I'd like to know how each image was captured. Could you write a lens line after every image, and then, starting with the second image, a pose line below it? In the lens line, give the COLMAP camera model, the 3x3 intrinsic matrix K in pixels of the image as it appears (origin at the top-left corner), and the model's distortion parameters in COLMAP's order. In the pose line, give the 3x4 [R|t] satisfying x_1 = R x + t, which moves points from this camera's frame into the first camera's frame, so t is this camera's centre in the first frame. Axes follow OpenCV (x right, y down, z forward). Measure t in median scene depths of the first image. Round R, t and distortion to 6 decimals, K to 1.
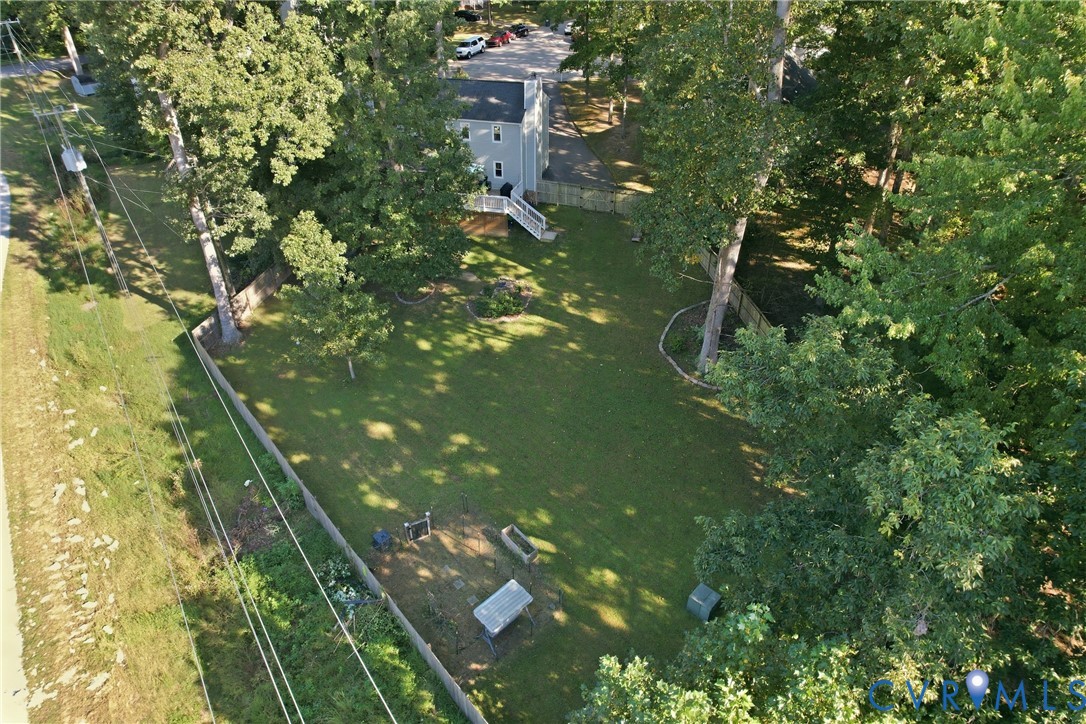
lens RADIAL K [[694.3, 0, 543.0], [0, 694.3, 362.0], [0, 0, 1]] dist [-0.077860, 0.069326]
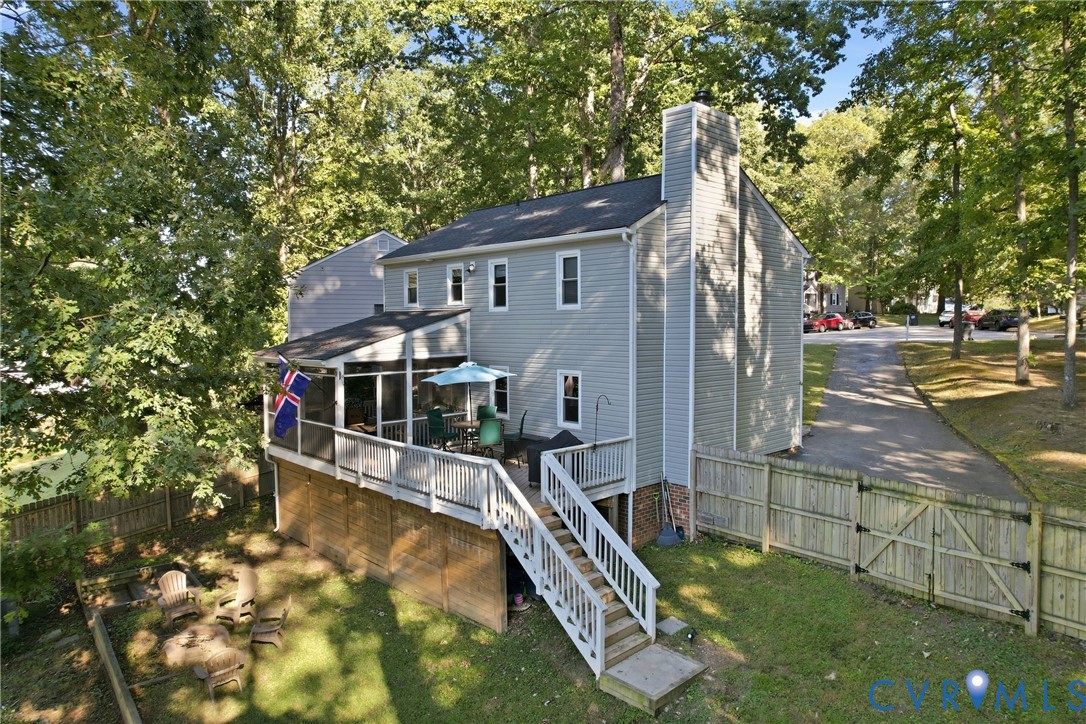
lens RADIAL K [[694.3, 0, 543.0], [0, 694.3, 362.0], [0, 0, 1]] dist [-0.077860, 0.069326]
pose [[0.856819, 0.024717, -0.515025, 0.084919], [-0.282097, 0.858573, -0.428105, -0.167053], [0.431605, 0.512095, 0.742614, 0.798655]]
